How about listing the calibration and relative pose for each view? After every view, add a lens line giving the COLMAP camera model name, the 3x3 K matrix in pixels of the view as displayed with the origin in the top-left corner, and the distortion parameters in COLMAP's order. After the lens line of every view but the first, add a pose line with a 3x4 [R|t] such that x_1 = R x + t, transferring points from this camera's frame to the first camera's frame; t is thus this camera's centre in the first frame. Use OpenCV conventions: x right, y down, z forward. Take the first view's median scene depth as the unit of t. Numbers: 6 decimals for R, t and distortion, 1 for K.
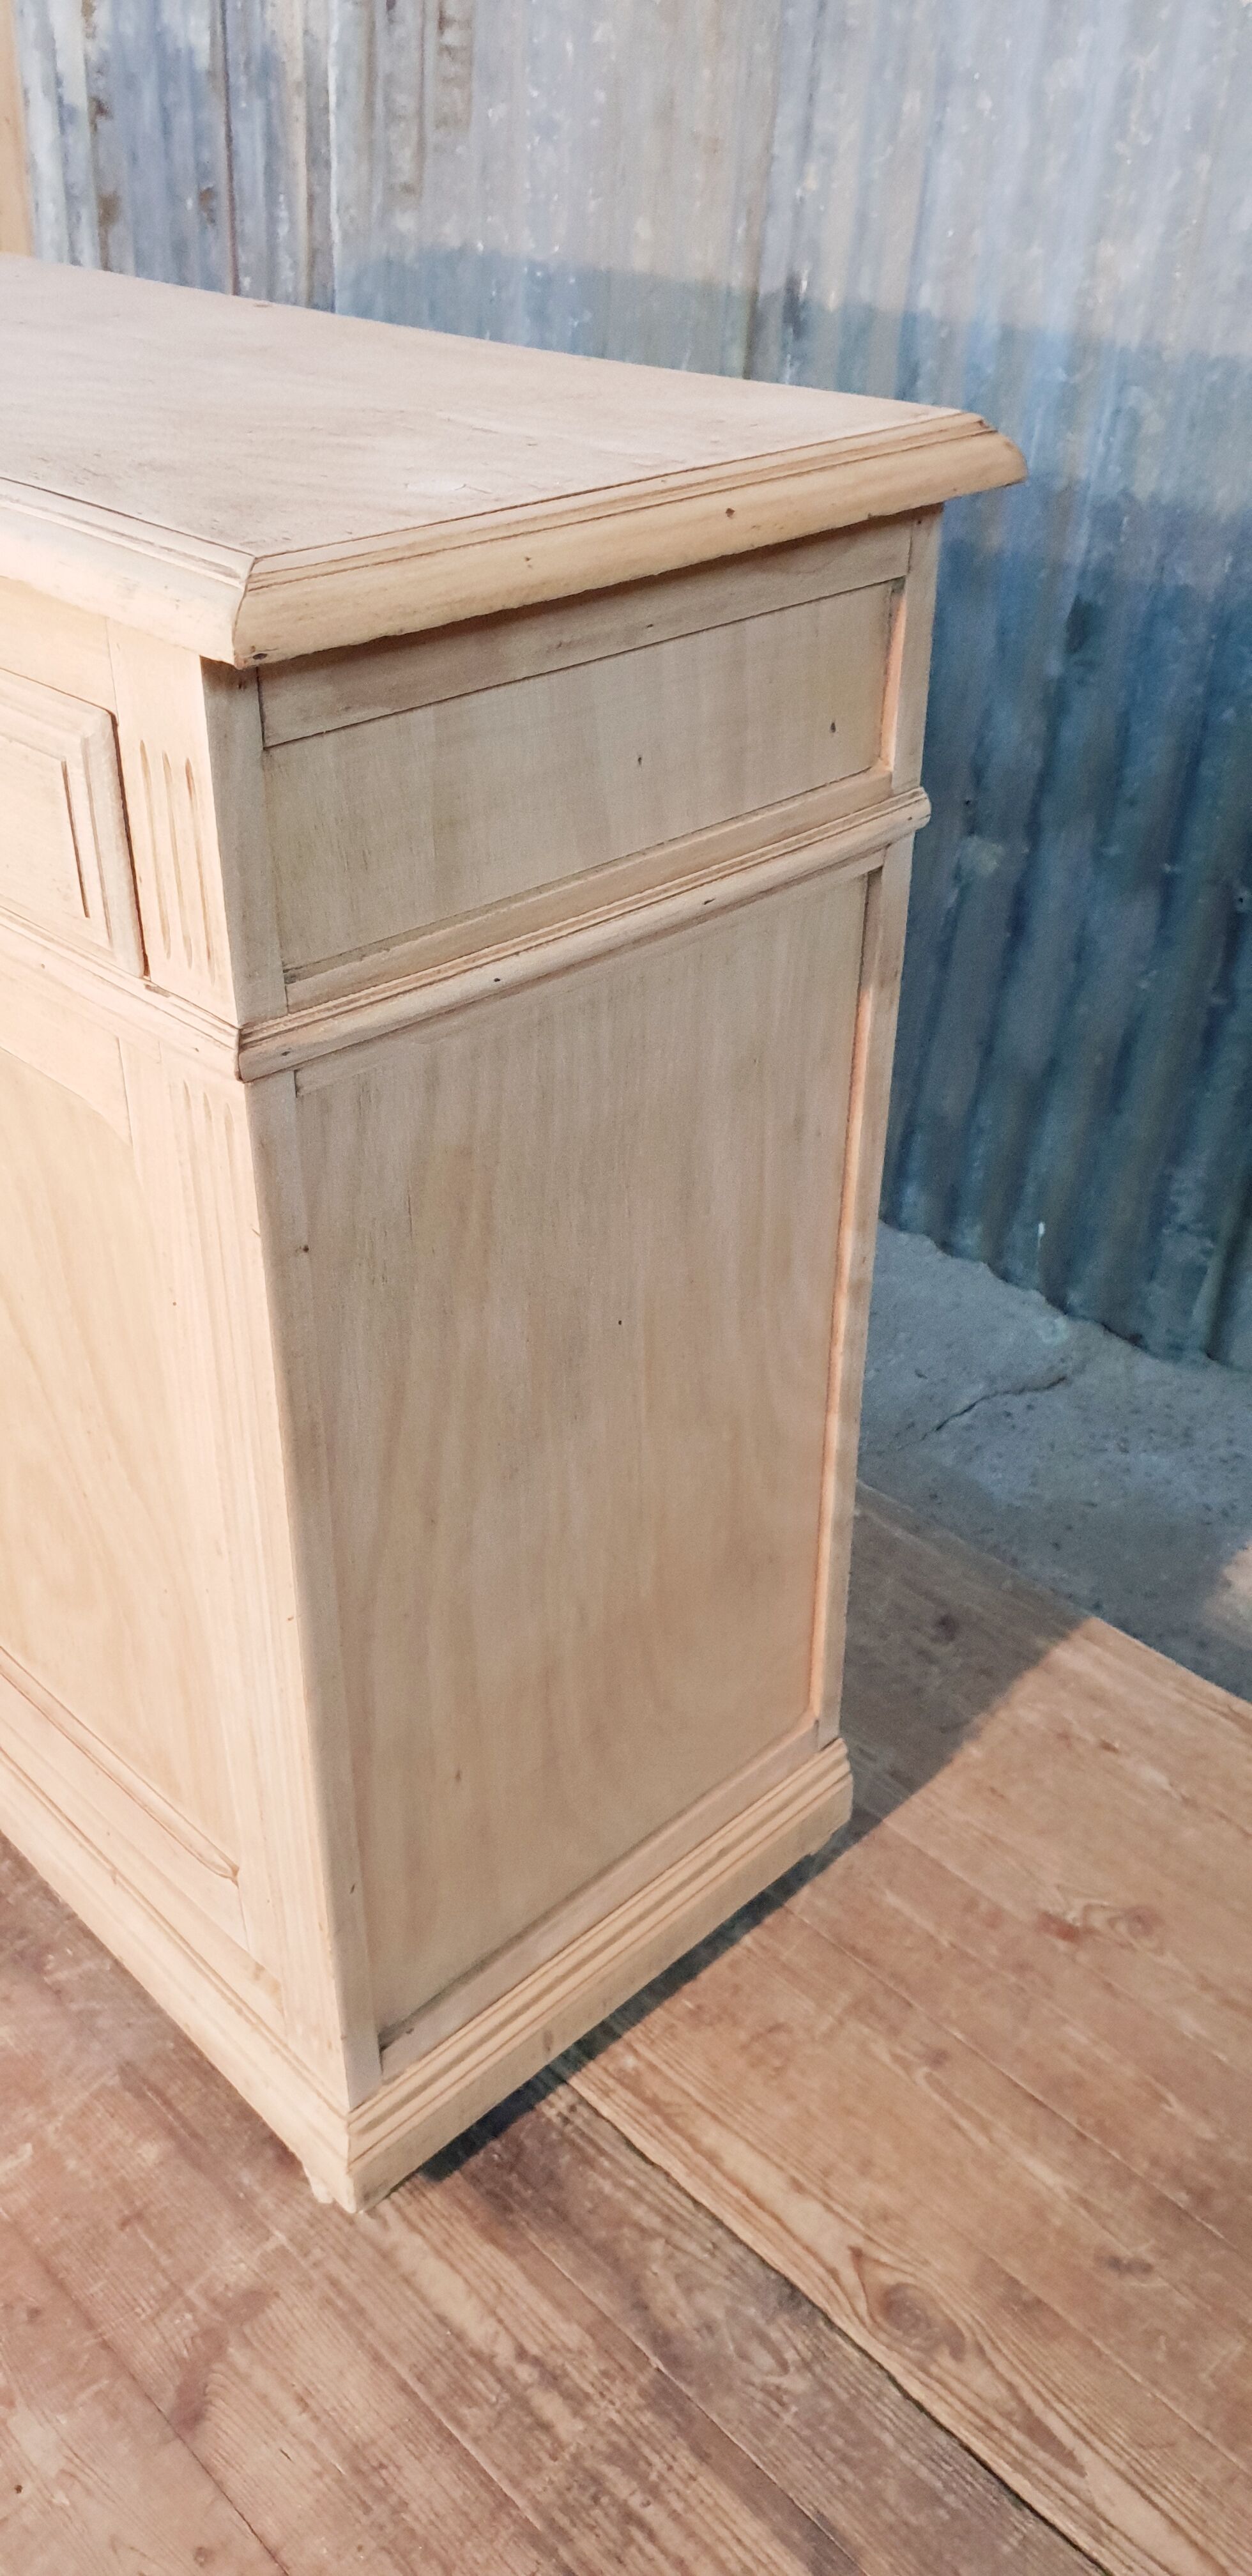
lens RADIAL K [[2030.2, 0, 637.7], [0, 2030.2, 1318.4], [0, 0, 1]] dist [0.003702, 0.006366]
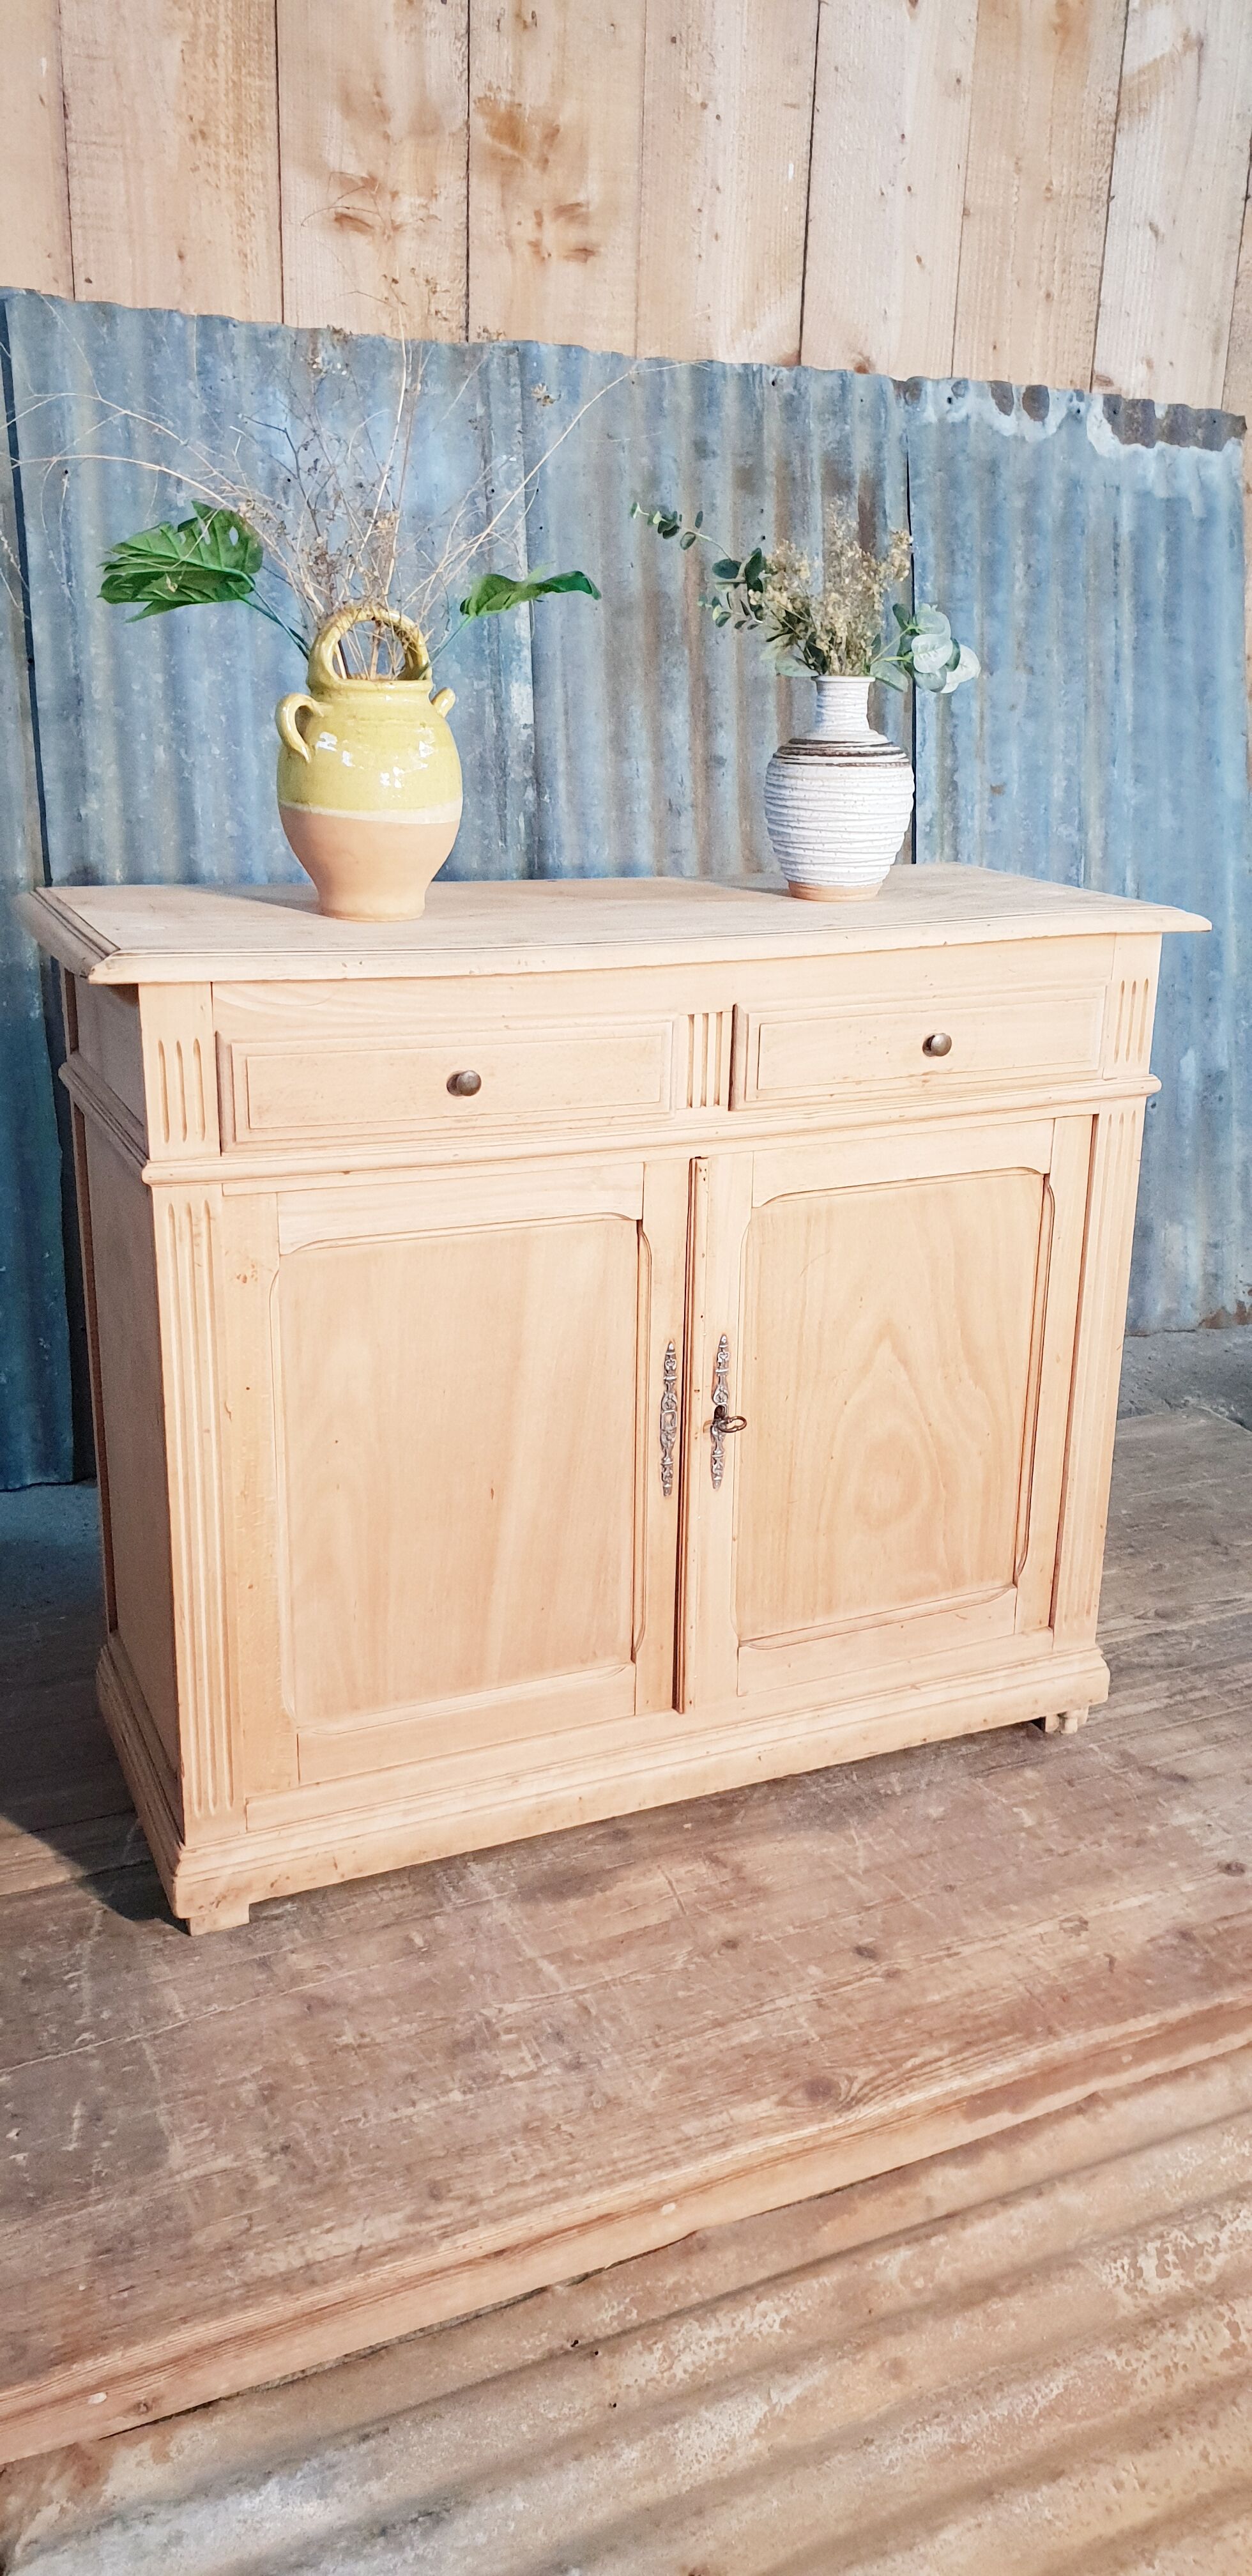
lens RADIAL K [[2030.2, 0, 666.3], [0, 2030.2, 1282.0], [0, 0, 1]] dist [0.003702, 0.006366]
pose [[0.333917, -0.289175, 0.897149, -1.812216], [0.499271, 0.861561, 0.091876, -0.294388], [-0.799517, 0.417241, 0.432067, 0.280866]]
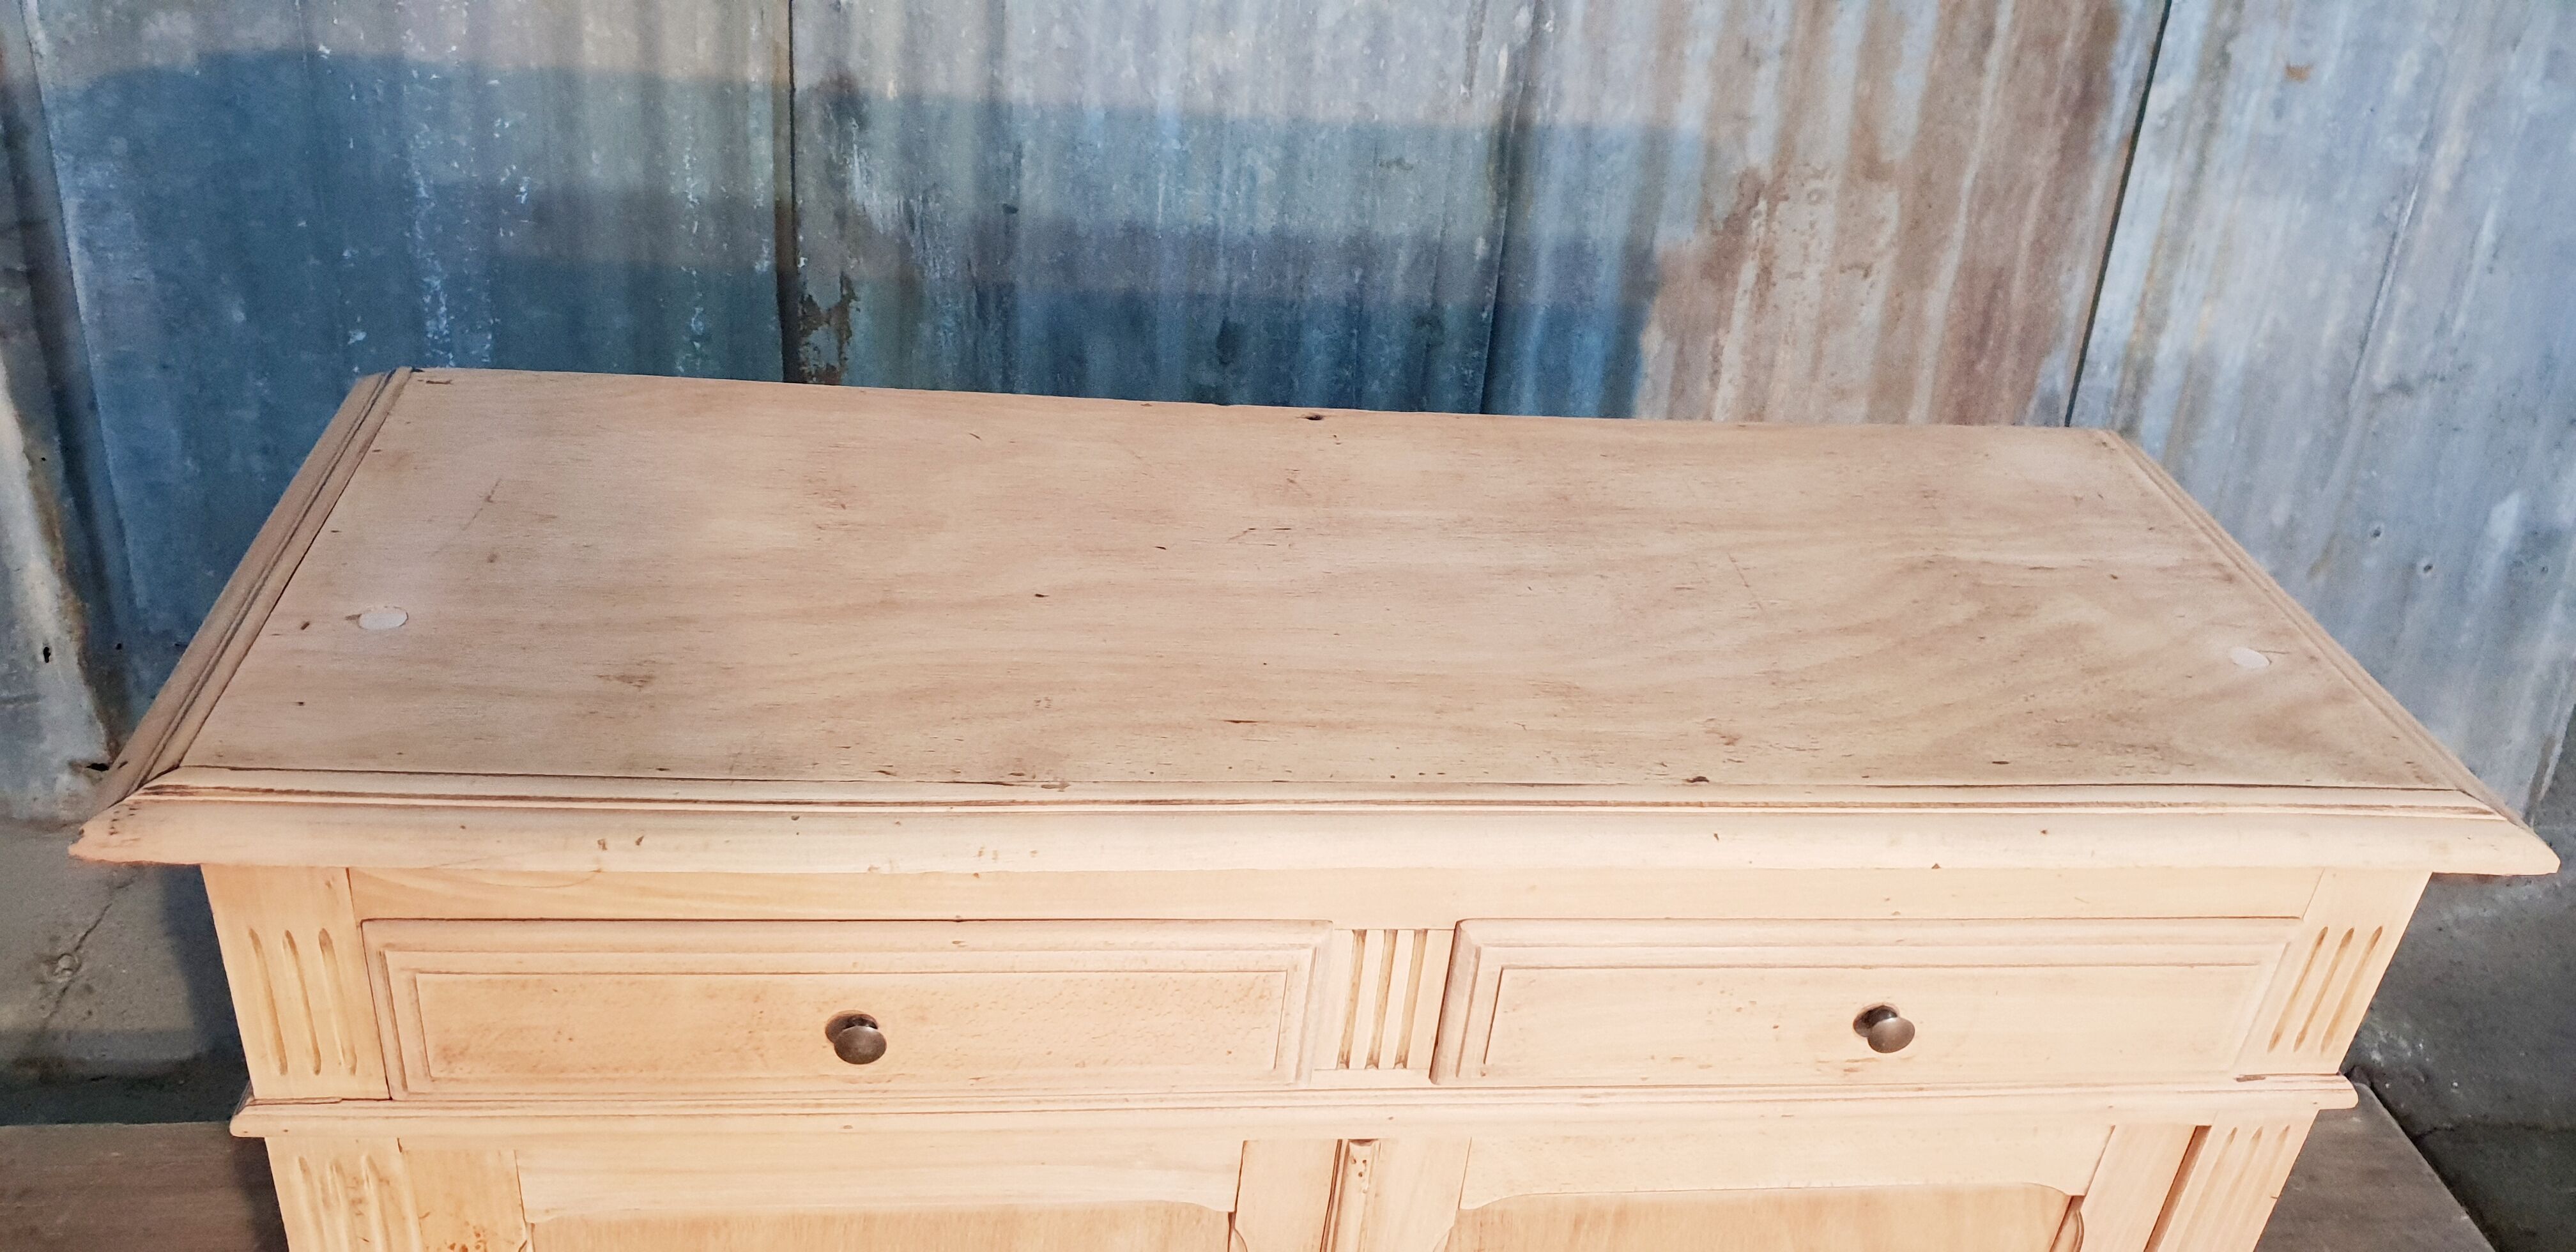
lens RADIAL K [[2030.2, 0, 1281.4], [0, 2030.2, 588.7], [0, 0, 1]] dist [0.003702, 0.006366]
pose [[0.615431, -0.357359, 0.702524, -0.915793], [0.356002, 0.921245, 0.156751, -0.564071], [-0.703212, 0.153630, 0.694183, 0.305730]]
